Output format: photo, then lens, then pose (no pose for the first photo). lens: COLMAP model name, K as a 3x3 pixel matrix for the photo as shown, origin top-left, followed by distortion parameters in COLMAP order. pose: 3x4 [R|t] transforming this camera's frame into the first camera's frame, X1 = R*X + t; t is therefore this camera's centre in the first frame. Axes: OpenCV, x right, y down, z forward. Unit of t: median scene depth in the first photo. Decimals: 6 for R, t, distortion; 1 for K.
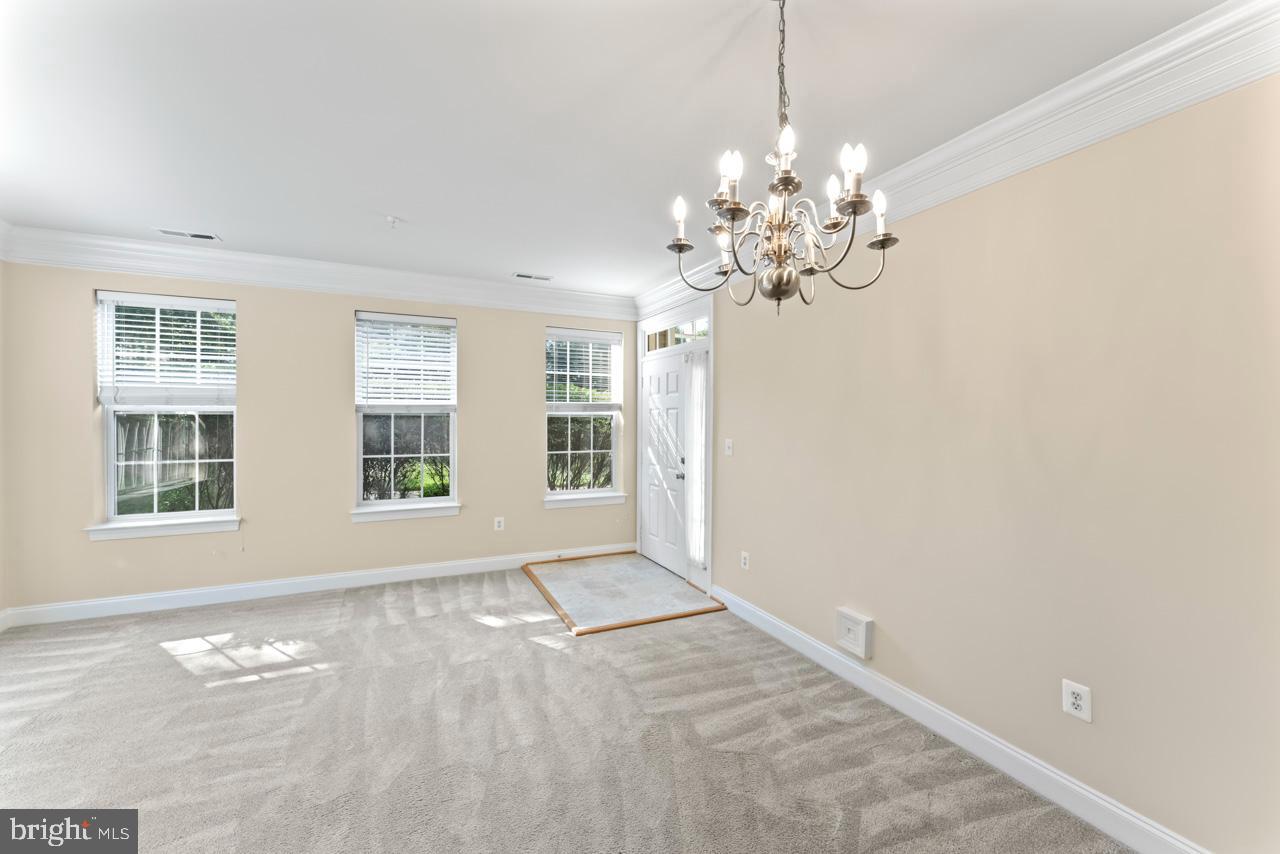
lens RADIAL K [[524.7, 0, 641.3], [0, 524.7, 425.8], [0, 0, 1]] dist [-0.000368, -0.000167]
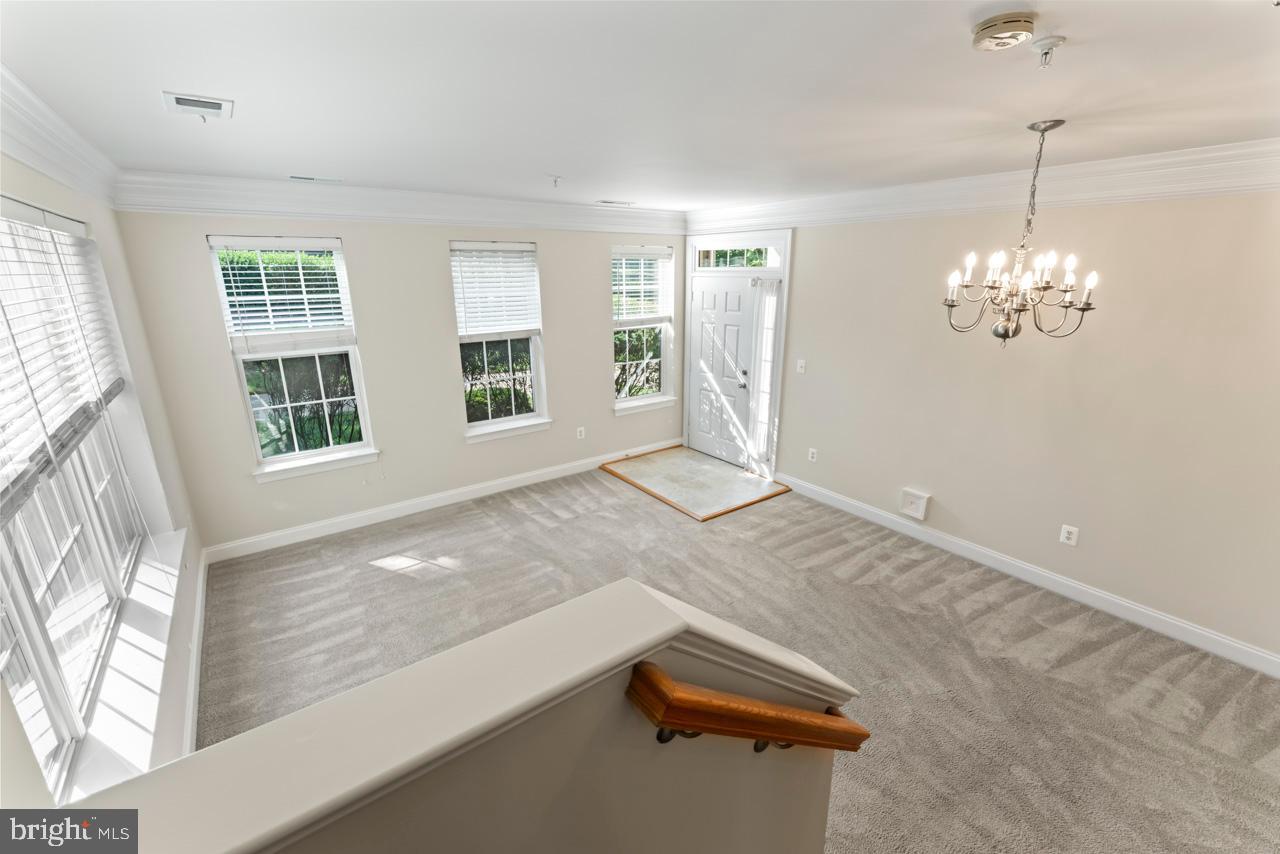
lens RADIAL K [[554.1, 0, 643.0], [0, 554.1, 438.5], [0, 0, 1]] dist [-0.004063, -0.000421]
pose [[0.979542, -0.067540, 0.189569, -0.504485], [0.012280, 0.960304, 0.278686, -0.182292], [-0.200866, -0.270657, 0.941487, -0.210779]]
